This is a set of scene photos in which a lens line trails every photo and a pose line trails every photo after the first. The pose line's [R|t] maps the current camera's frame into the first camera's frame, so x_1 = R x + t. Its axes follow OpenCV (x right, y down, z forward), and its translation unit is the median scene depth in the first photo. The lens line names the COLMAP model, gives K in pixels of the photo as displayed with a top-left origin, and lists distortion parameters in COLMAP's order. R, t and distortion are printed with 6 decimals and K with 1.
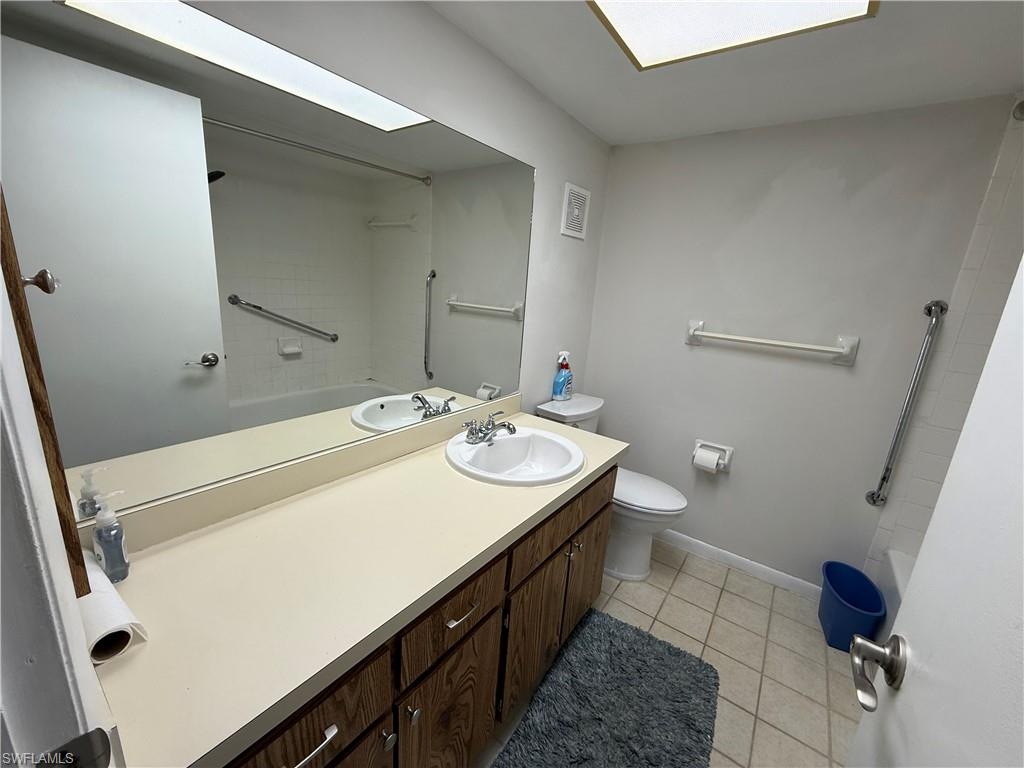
lens RADIAL K [[405.9, 0, 511.1], [0, 405.9, 382.8], [0, 0, 1]] dist [-0.002248, 0.000087]
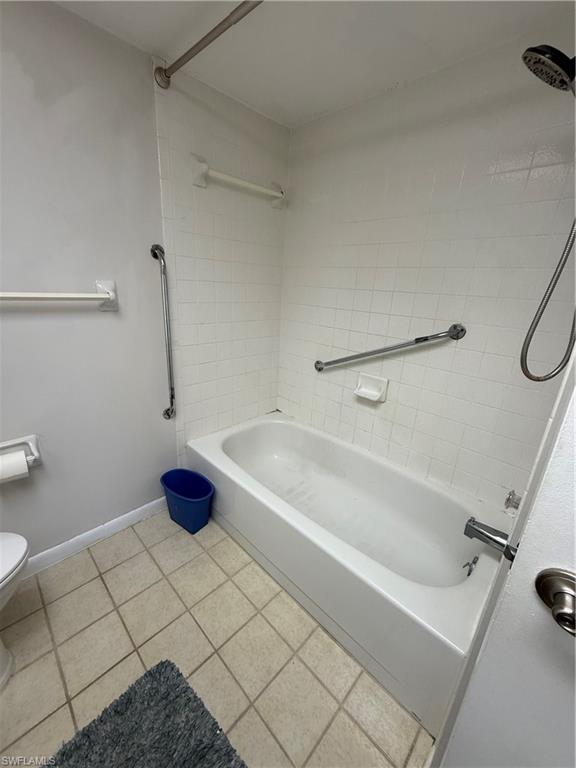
lens RADIAL K [[304.4, 0, 287.0], [0, 304.4, 381.4], [0, 0, 1]] dist [-0.002248, 0.000087]
pose [[0.144455, -0.357822, 0.922549, 0.117911], [0.200132, 0.923624, 0.326902, -0.040270], [-0.969061, 0.137409, 0.205034, 0.438837]]
